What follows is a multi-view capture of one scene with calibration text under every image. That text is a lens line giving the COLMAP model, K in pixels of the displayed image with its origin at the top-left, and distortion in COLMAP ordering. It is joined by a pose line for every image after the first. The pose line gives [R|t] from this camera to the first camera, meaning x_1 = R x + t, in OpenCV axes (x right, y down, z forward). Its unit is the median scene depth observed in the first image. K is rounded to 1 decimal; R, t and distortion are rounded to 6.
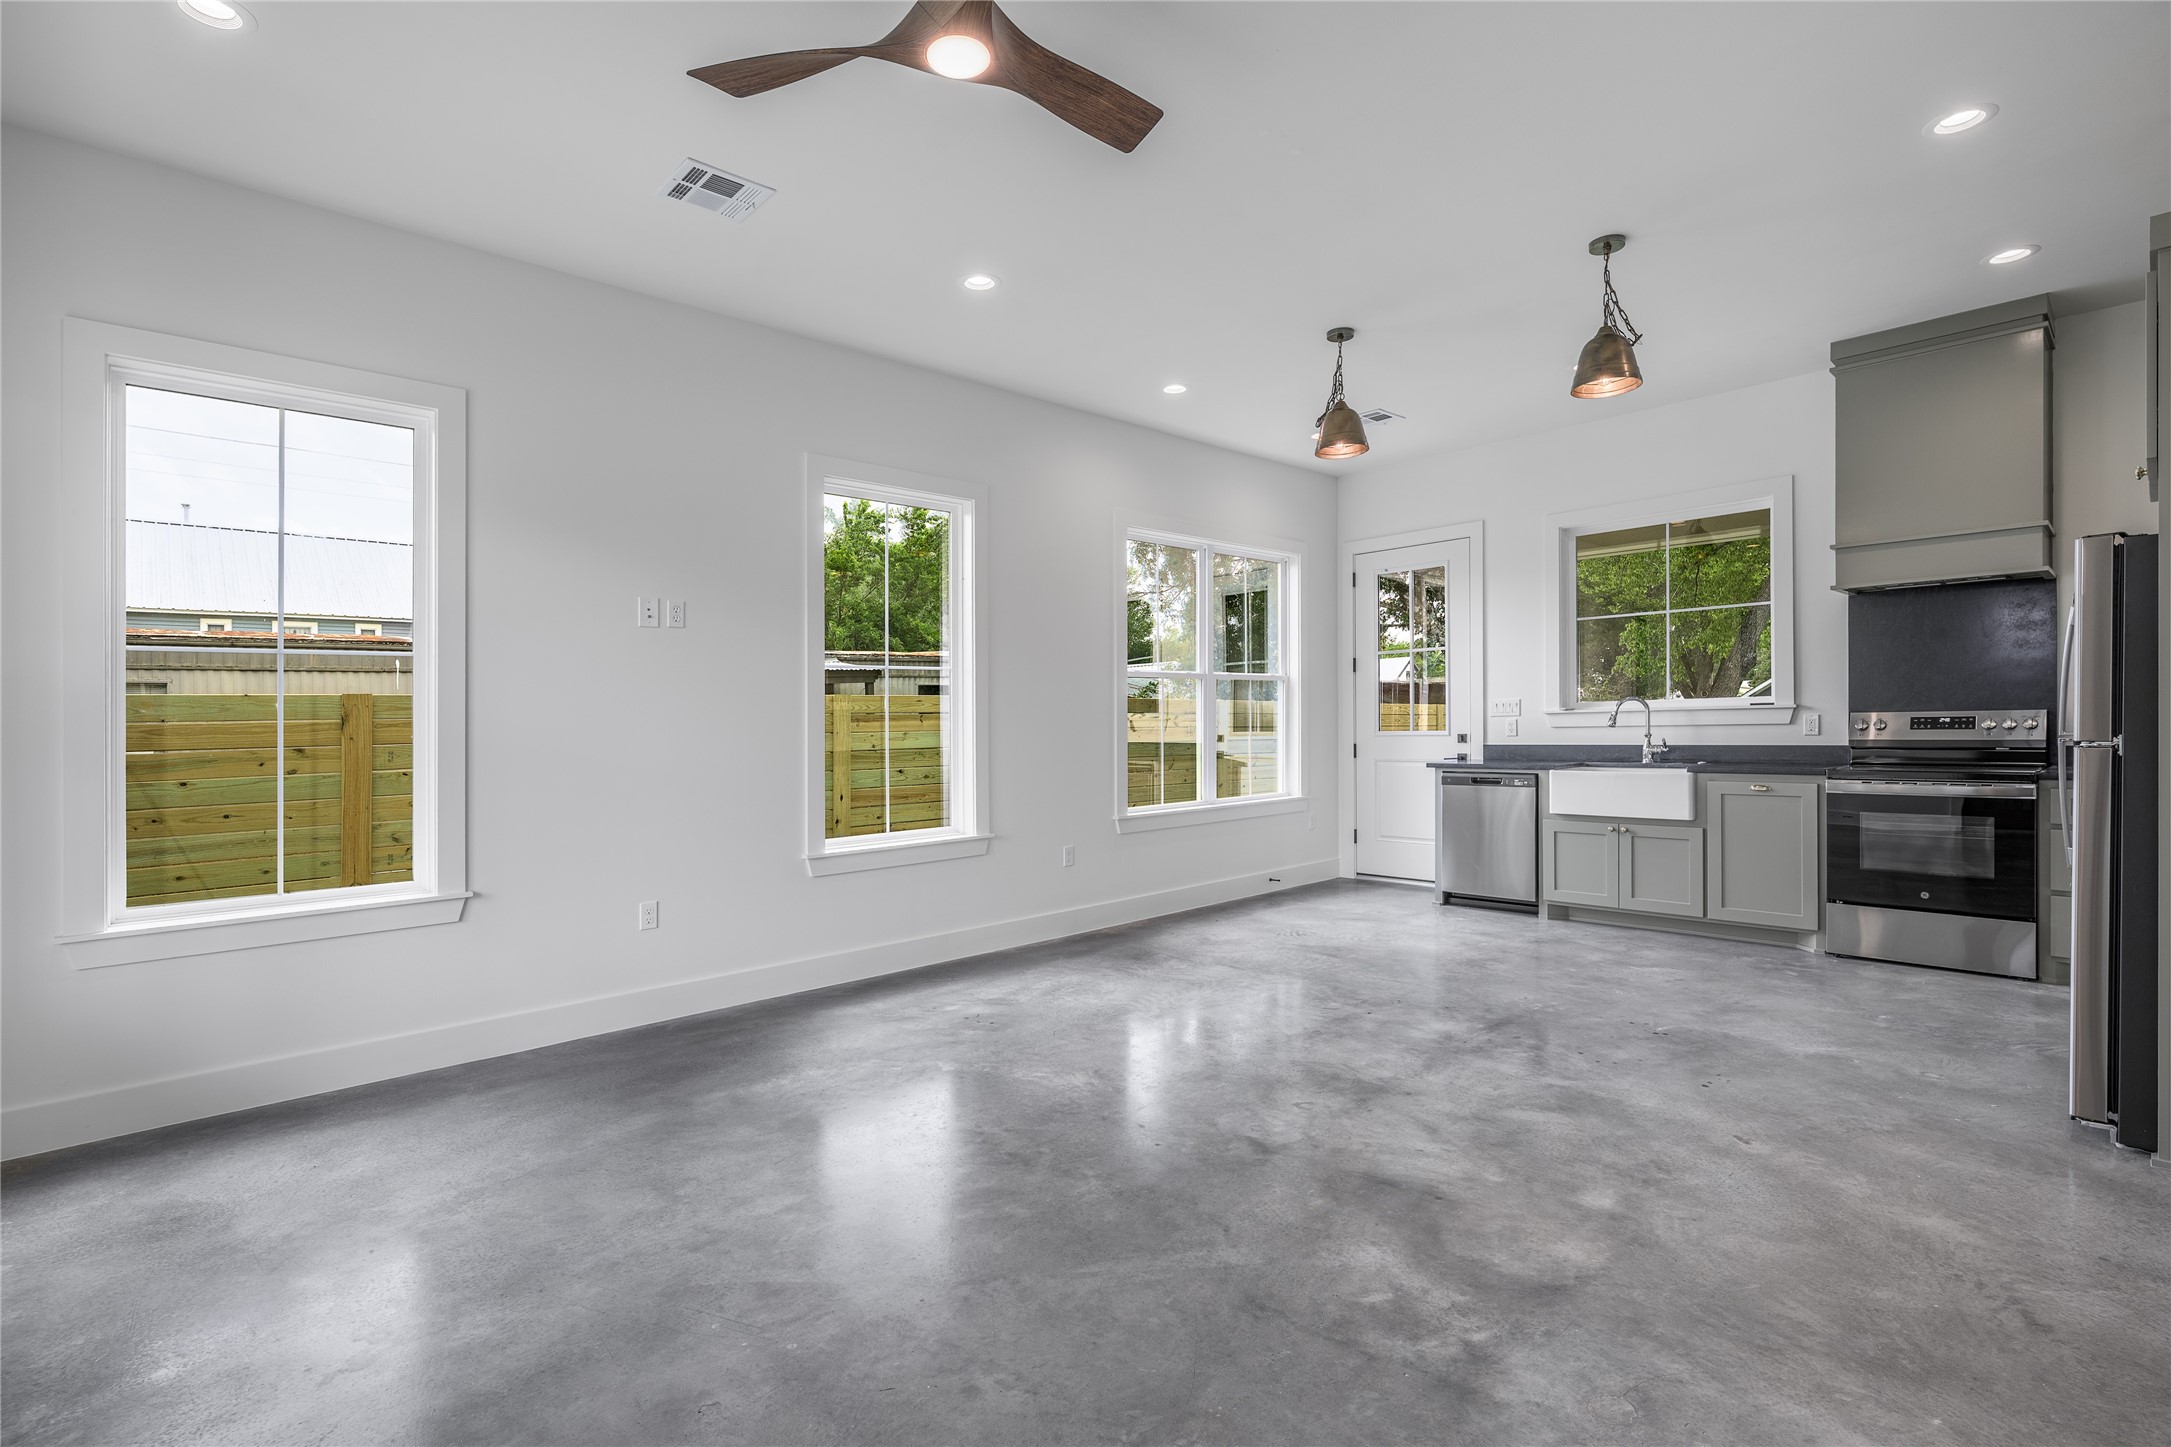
lens RADIAL K [[1005.2, 0, 1091.6], [0, 1005.2, 723.2], [0, 0, 1]] dist [-0.000786, -0.000193]
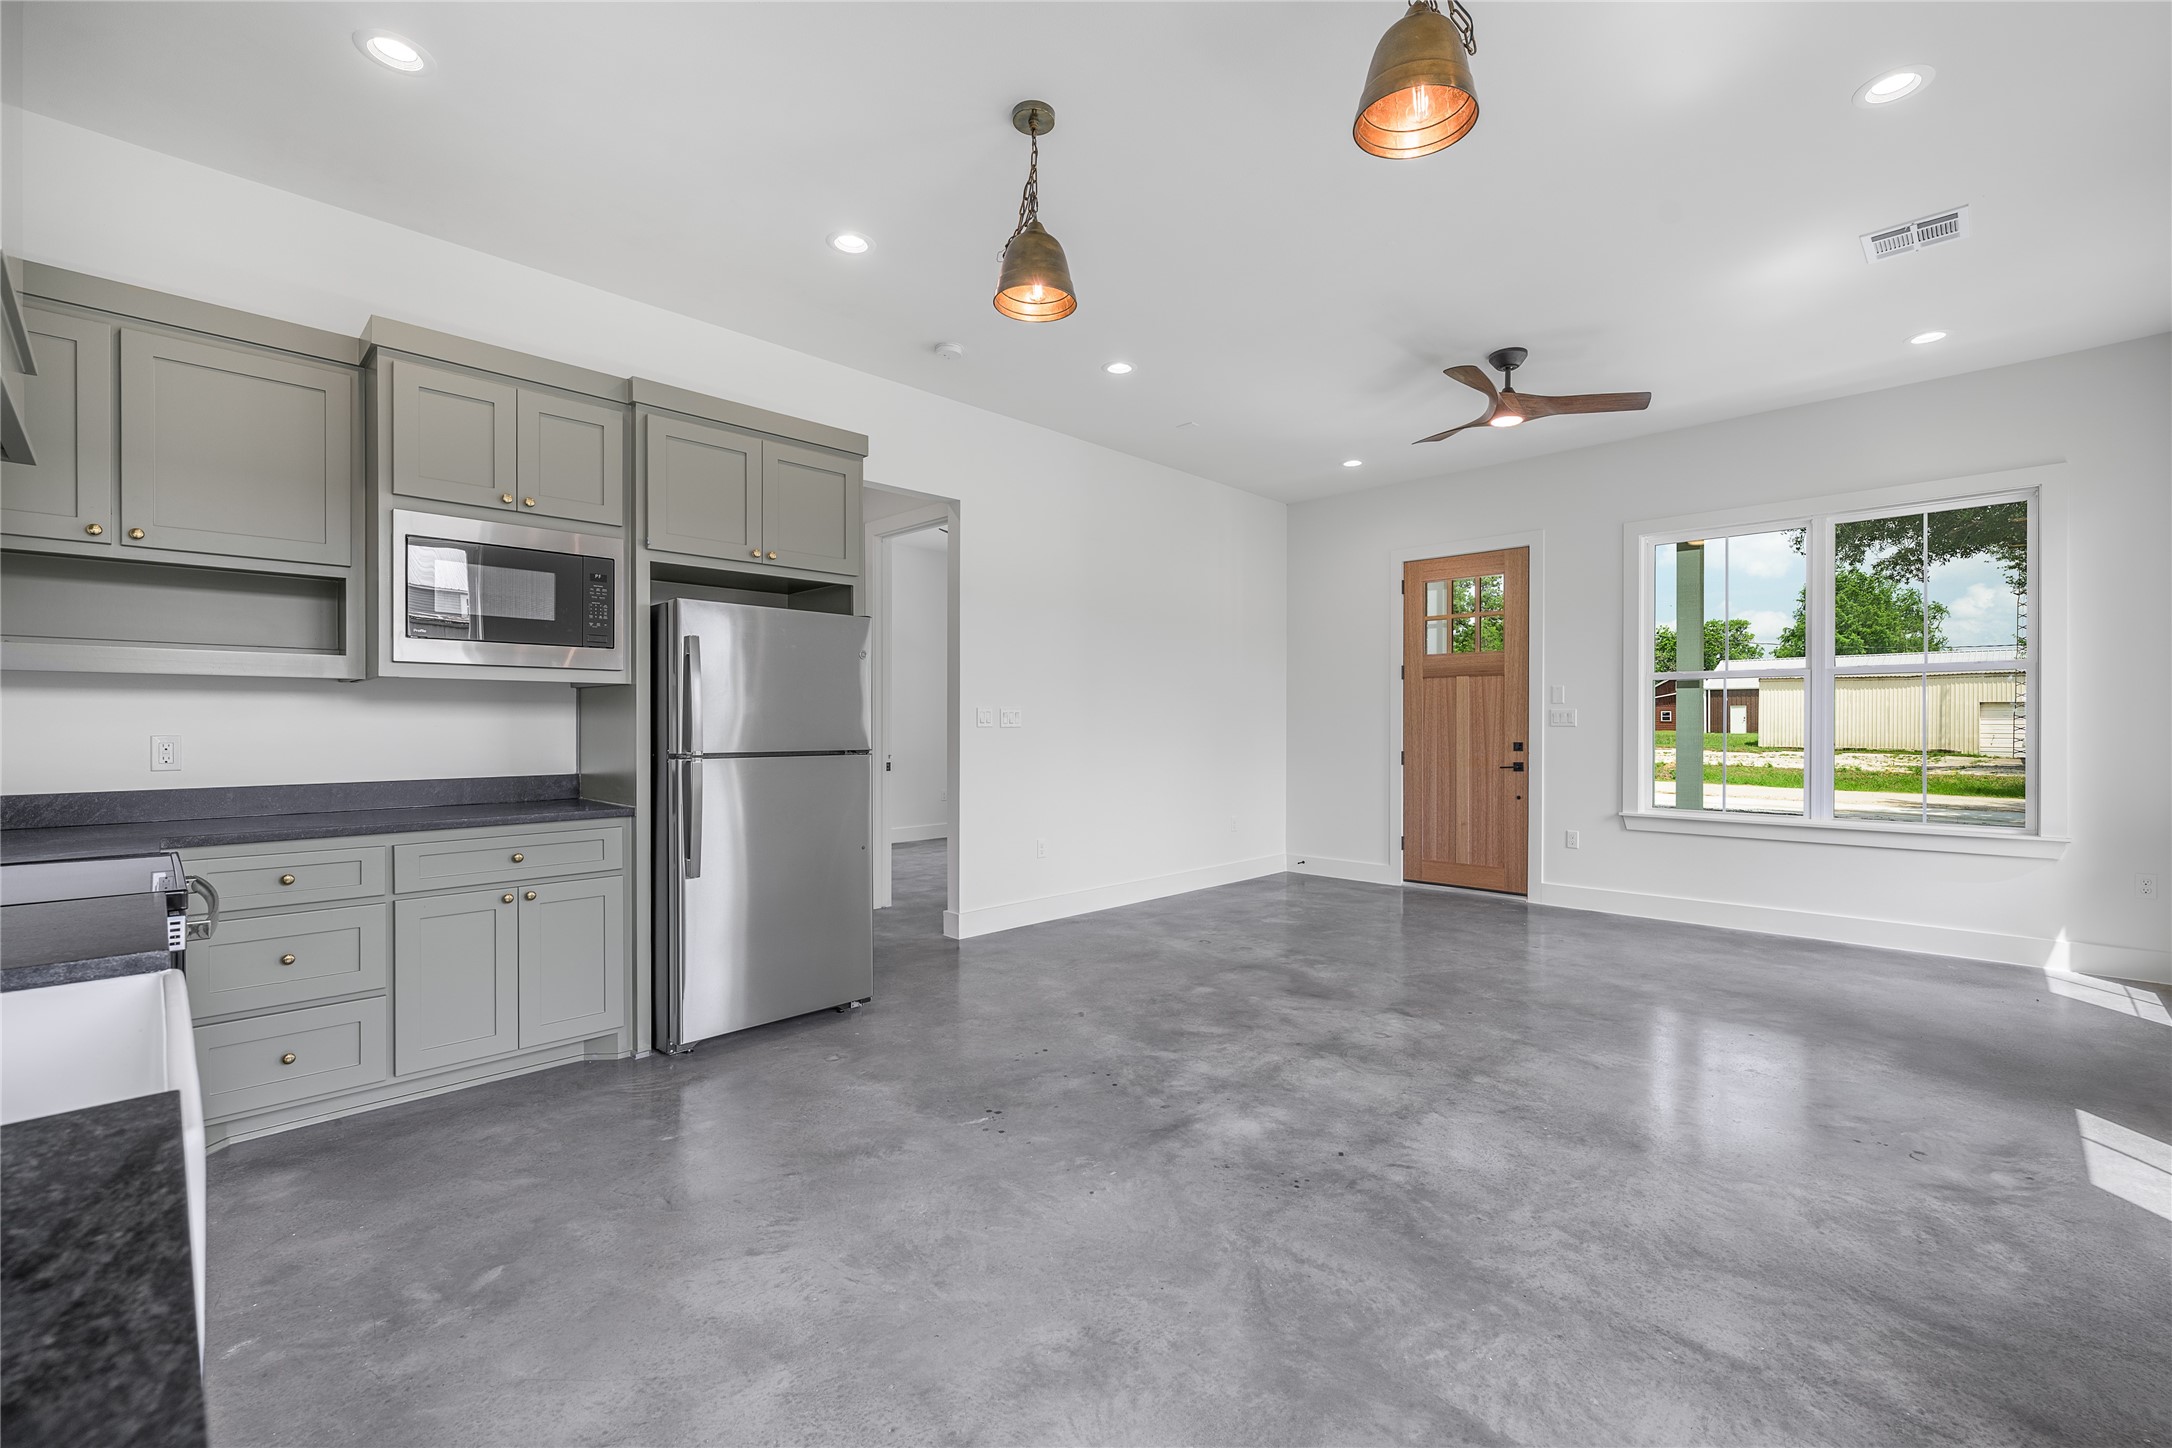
lens RADIAL K [[912.1, 0, 1079.0], [0, 912.1, 724.5], [0, 0, 1]] dist [0.001045, 0.000192]
pose [[-0.999366, 0.020388, -0.029202, 0.591381], [0.020257, 0.999783, 0.004791, -0.020585], [0.029294, 0.004196, -0.999562, 2.045614]]
